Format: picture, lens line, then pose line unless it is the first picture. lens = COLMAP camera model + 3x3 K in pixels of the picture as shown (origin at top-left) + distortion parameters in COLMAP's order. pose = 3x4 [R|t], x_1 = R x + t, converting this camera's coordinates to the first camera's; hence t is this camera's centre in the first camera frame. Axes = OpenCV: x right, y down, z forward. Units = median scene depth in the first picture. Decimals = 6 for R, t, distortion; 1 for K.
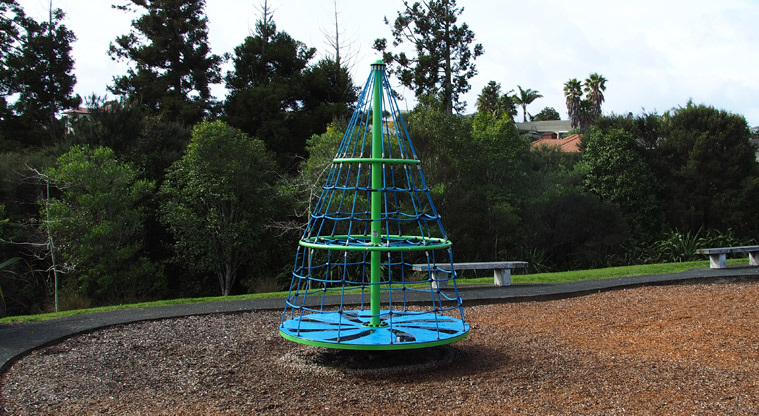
lens RADIAL K [[811.9, 0, 379.5], [0, 811.9, 208.0], [0, 0, 1]] dist [-0.027709, -0.021776]
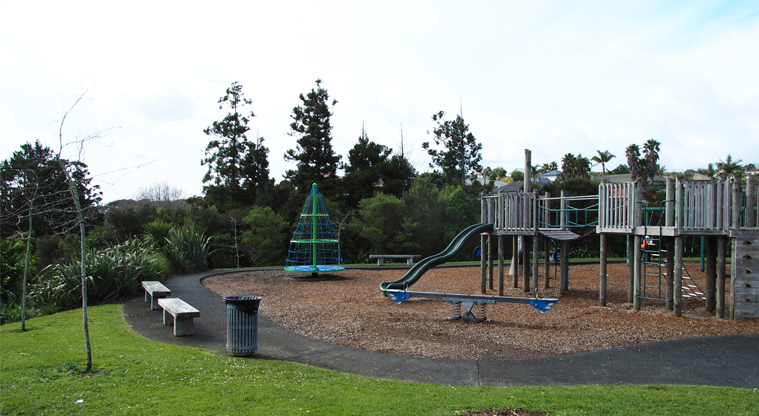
lens RADIAL K [[811.9, 0, 379.5], [0, 811.9, 208.0], [0, 0, 1]] dist [-0.027709, -0.021776]
pose [[0.943356, -0.013191, -0.331519, 0.509887], [-0.002681, 0.998874, -0.047374, 0.025233], [0.331771, 0.045580, 0.942258, -0.749200]]
